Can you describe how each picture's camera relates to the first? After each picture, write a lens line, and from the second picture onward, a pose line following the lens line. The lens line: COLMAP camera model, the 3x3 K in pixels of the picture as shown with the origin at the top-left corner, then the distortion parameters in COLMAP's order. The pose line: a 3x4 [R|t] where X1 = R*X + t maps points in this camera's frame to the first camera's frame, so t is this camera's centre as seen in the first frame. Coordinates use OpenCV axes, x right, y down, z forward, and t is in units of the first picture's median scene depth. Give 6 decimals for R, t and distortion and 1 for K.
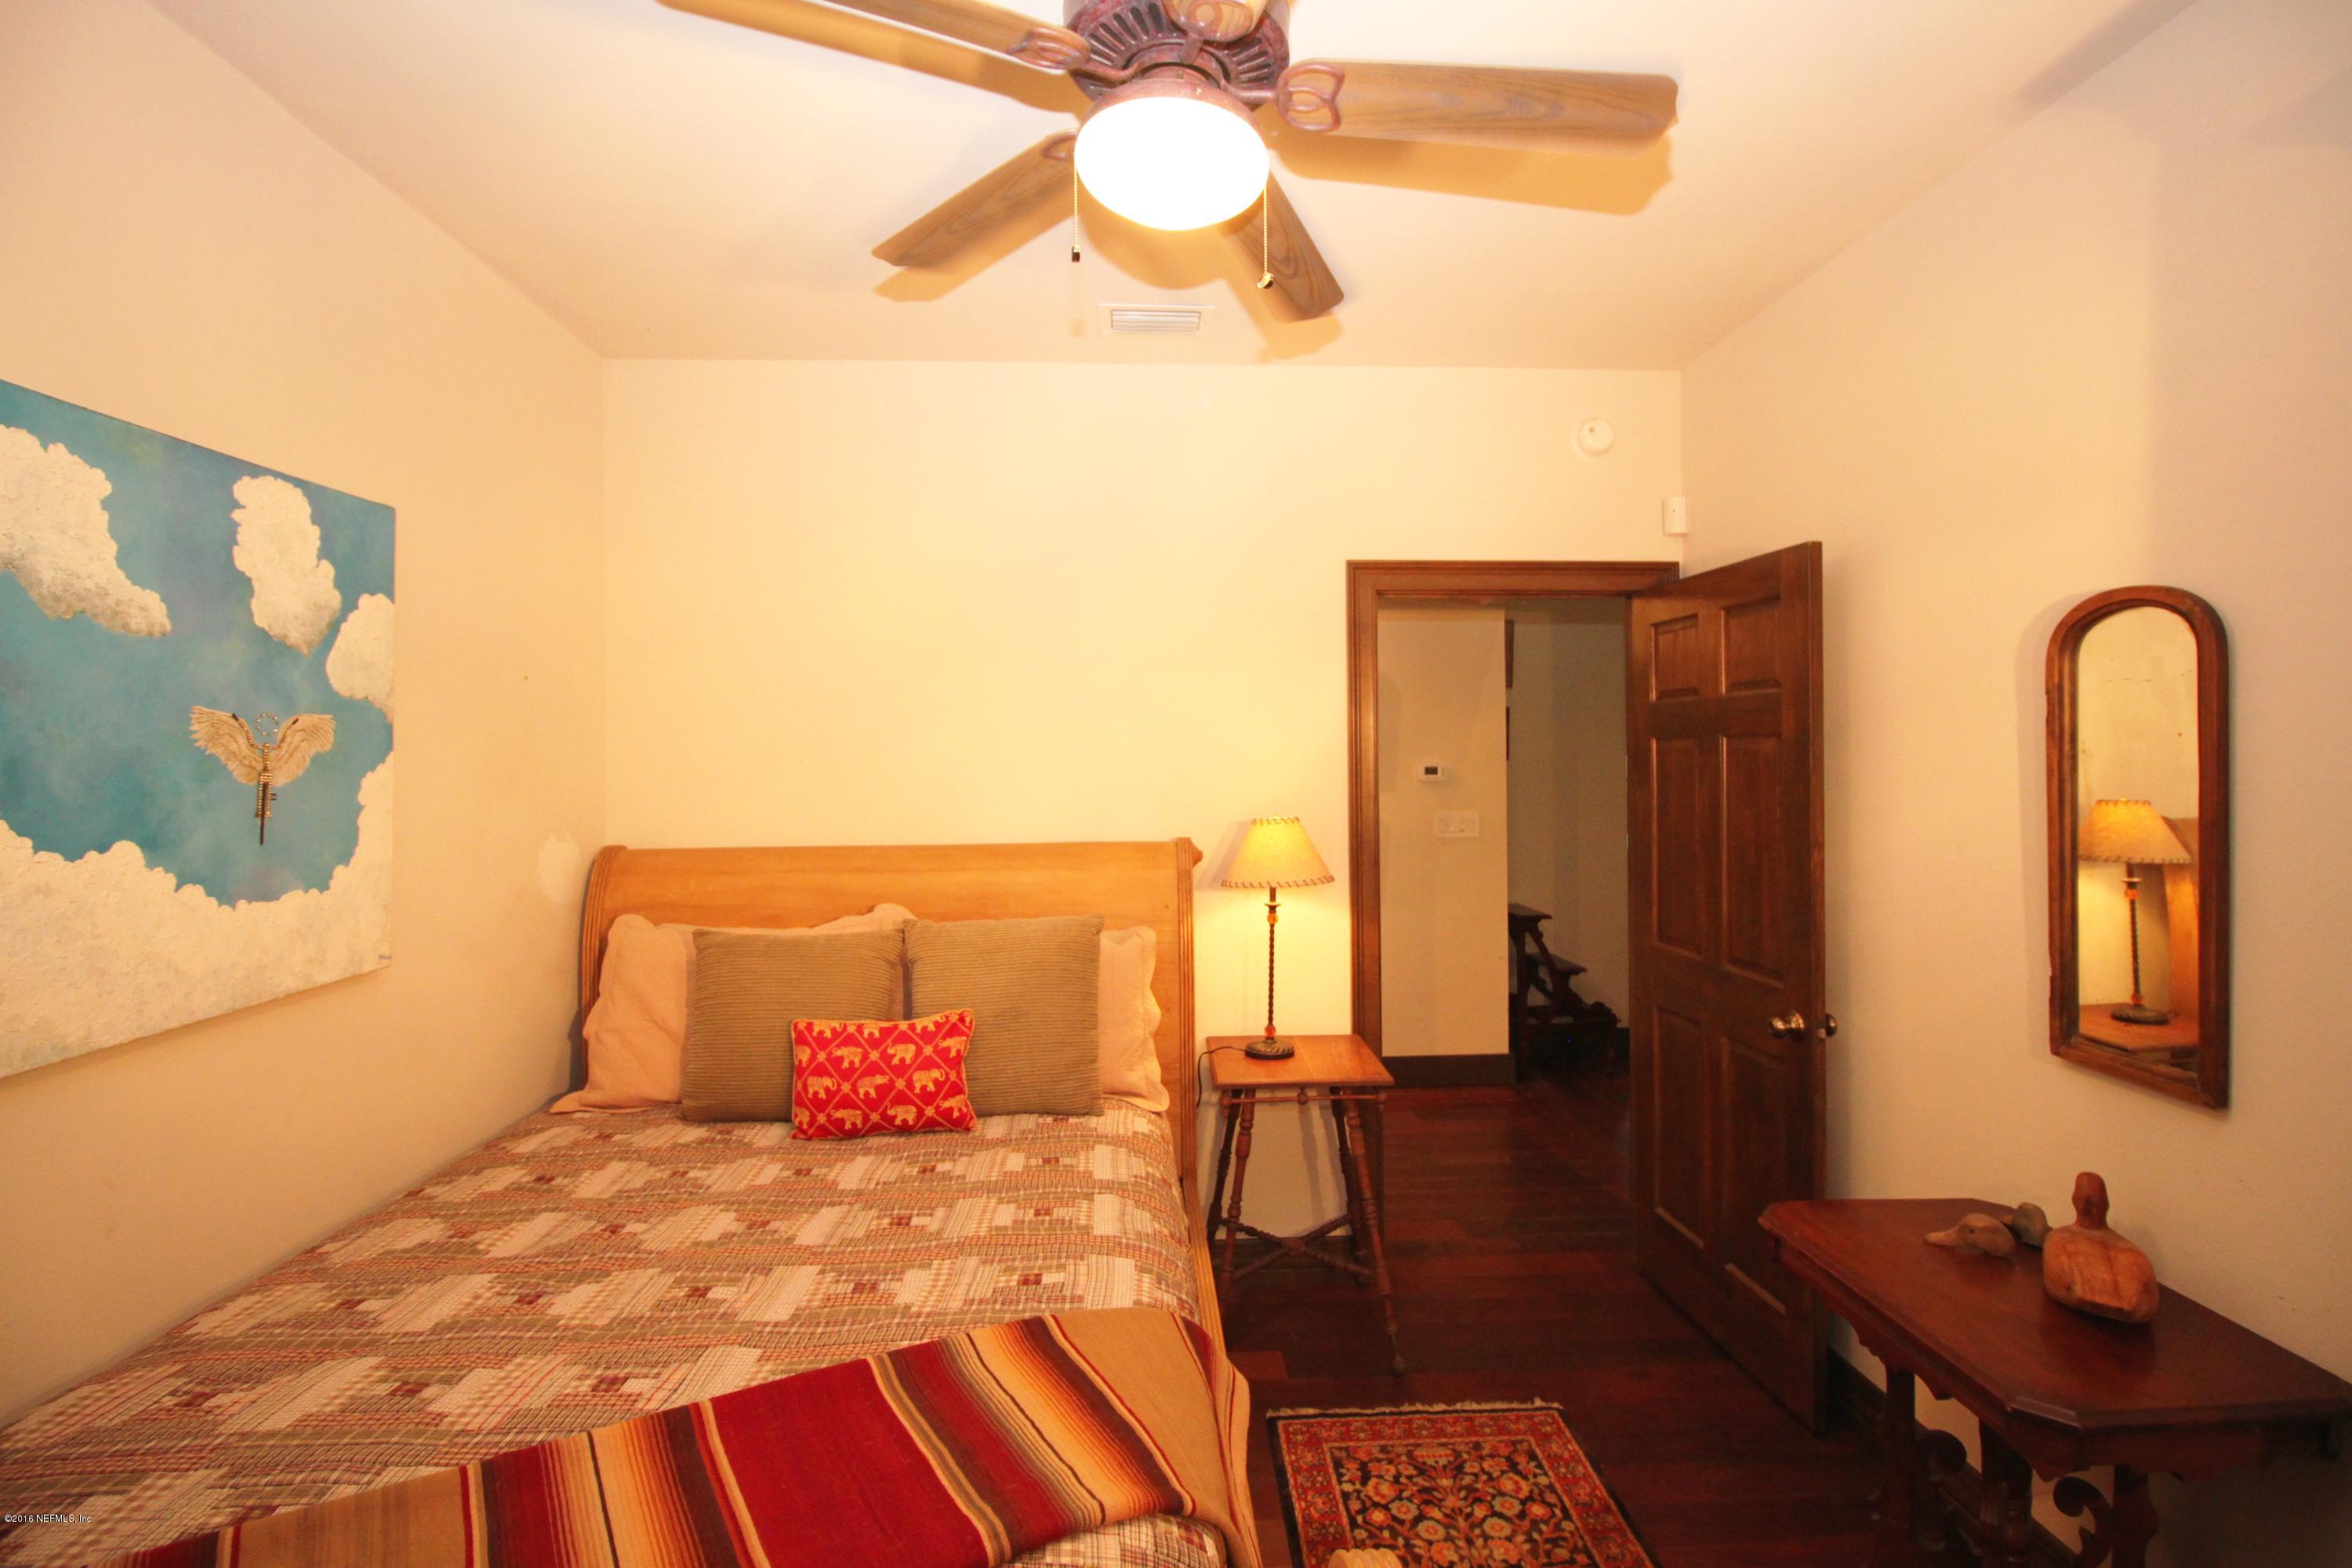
lens RADIAL K [[1089.4, 0, 1181.0], [0, 1089.4, 766.0], [0, 0, 1]] dist [-0.007243, -0.008152]
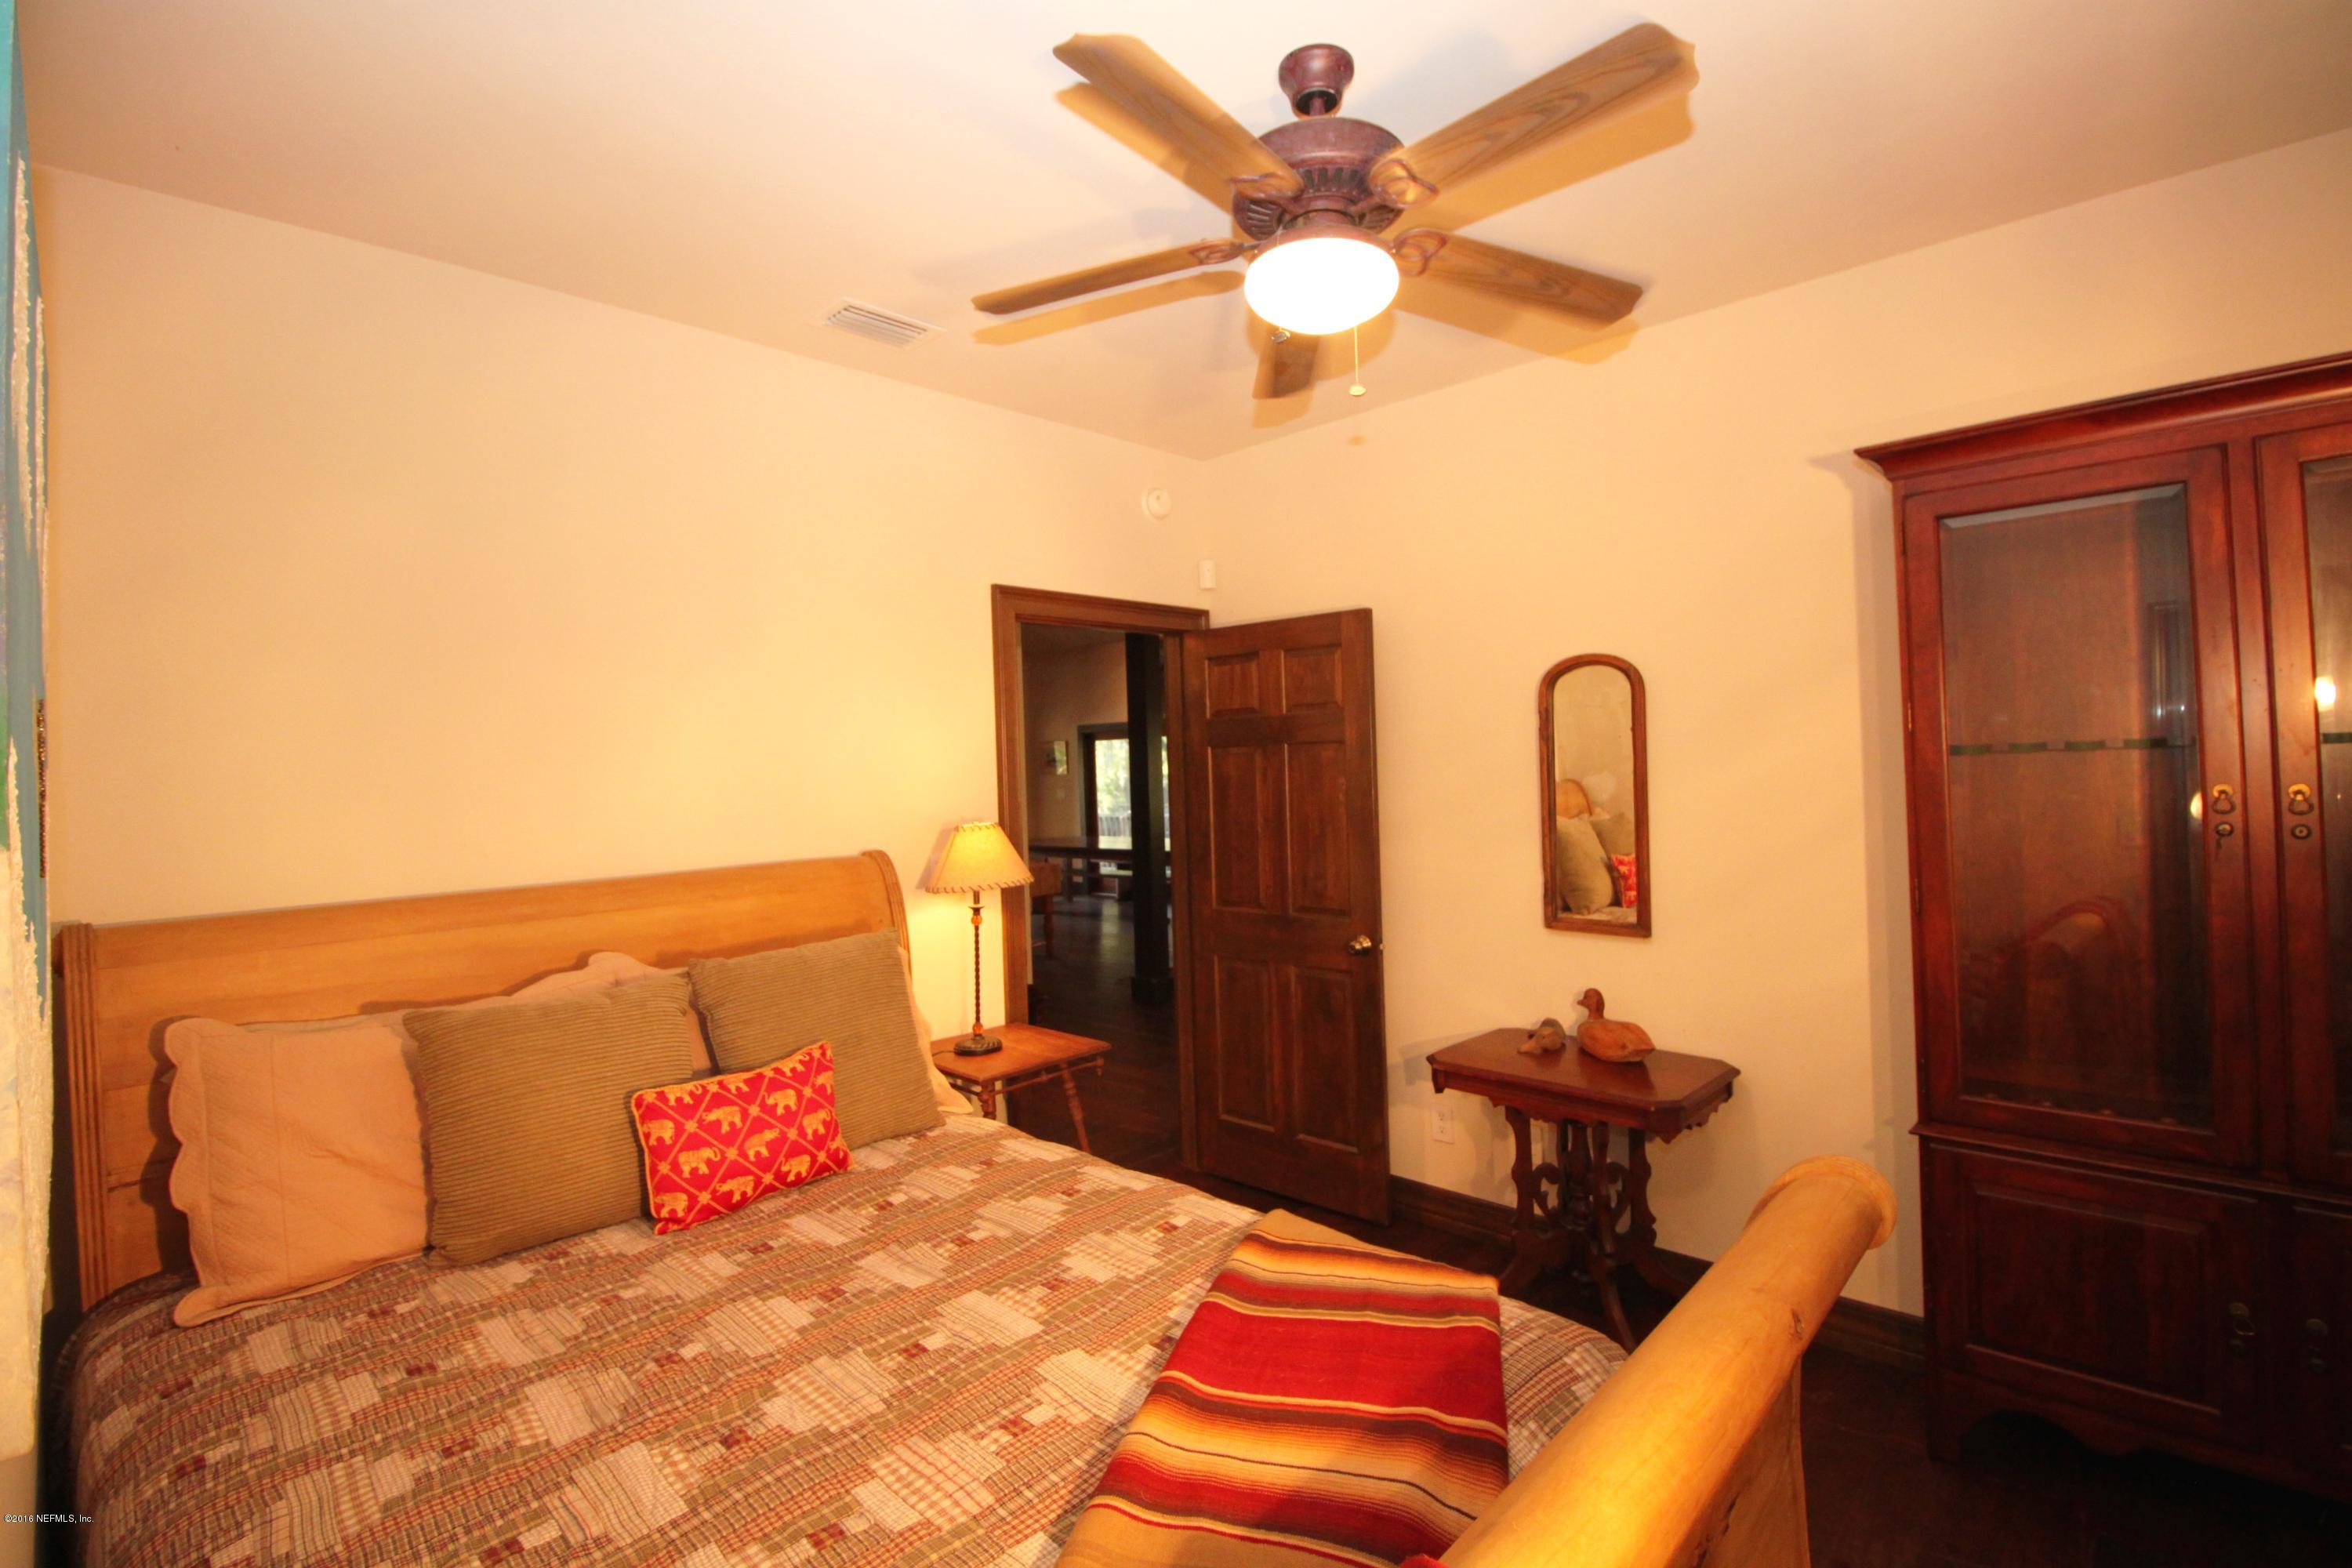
lens RADIAL K [[1089.4, 0, 1196.0], [0, 1089.4, 767.6], [0, 0, 1]] dist [-0.007243, -0.008152]
pose [[0.722201, -0.018575, 0.691433, -0.715739], [0.032382, 0.999451, -0.006974, 0.010624], [-0.690925, 0.027426, 0.722406, 0.136697]]
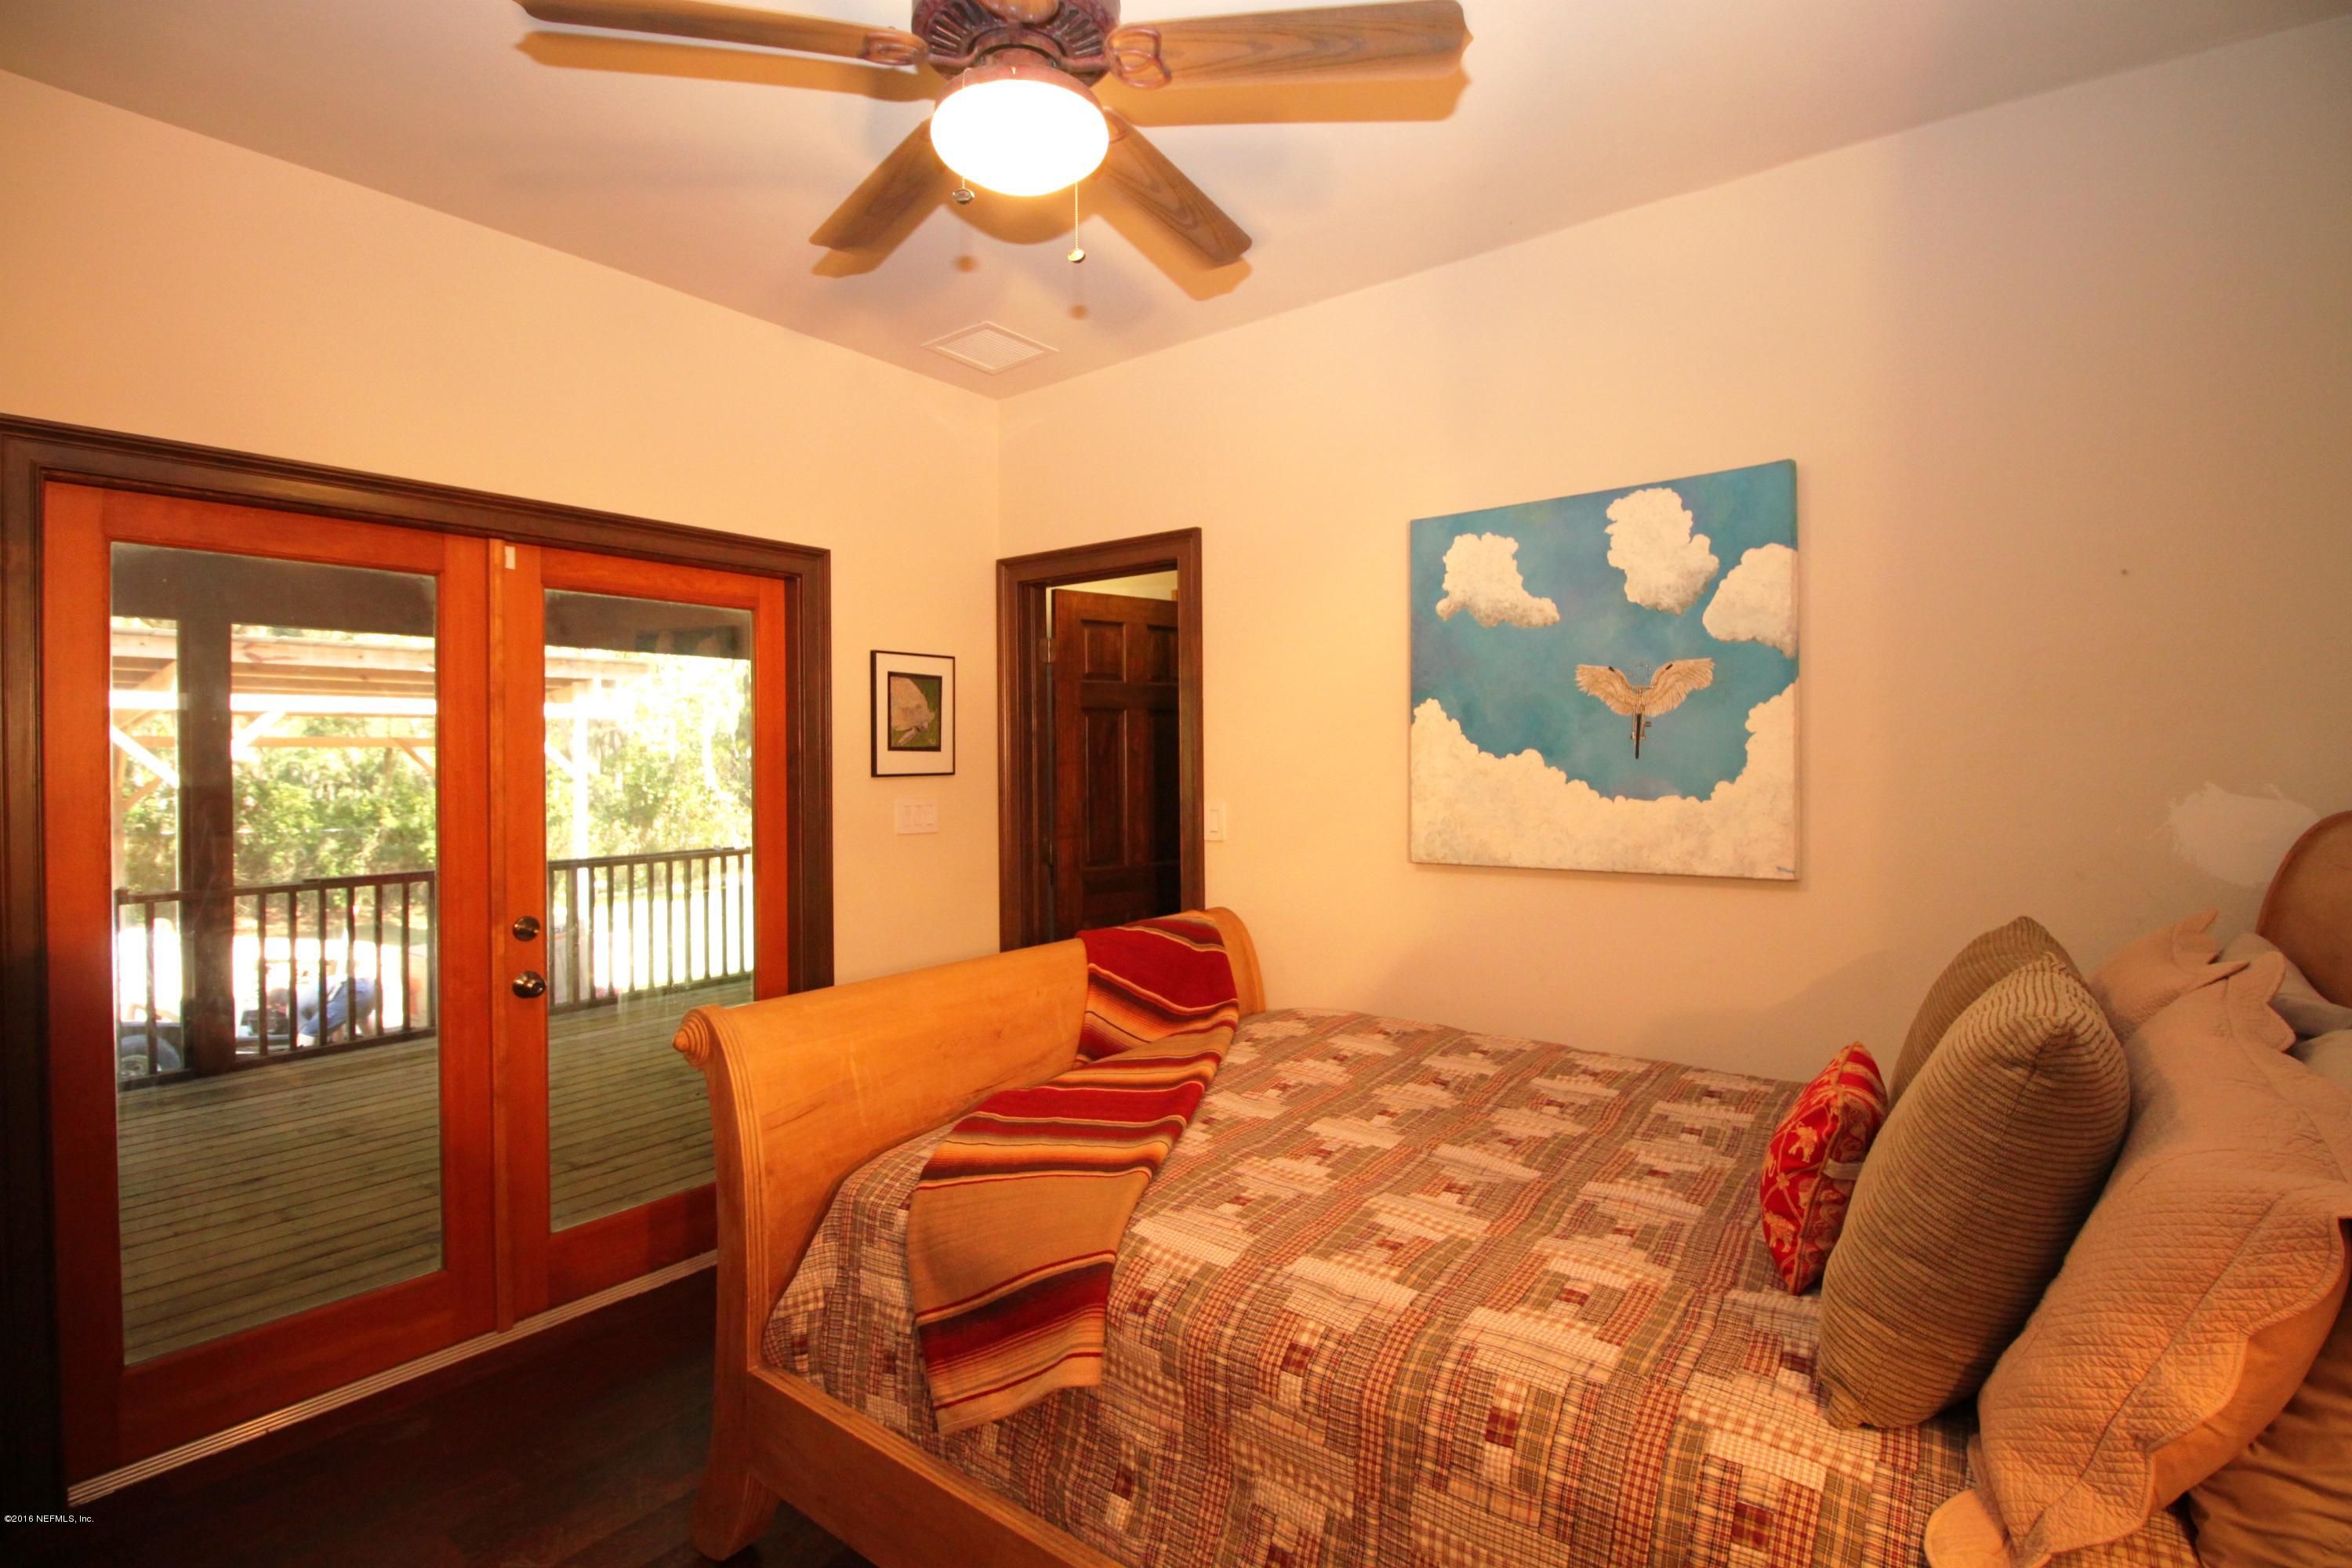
lens RADIAL K [[1089.4, 0, 1203.3], [0, 1089.4, 760.5], [0, 0, 1]] dist [-0.007243, -0.008152]
pose [[-0.640126, 0.012652, -0.768166, 0.521379], [0.008535, 0.999920, 0.009357, 0.051653], [0.768222, -0.000566, -0.640183, 1.315889]]
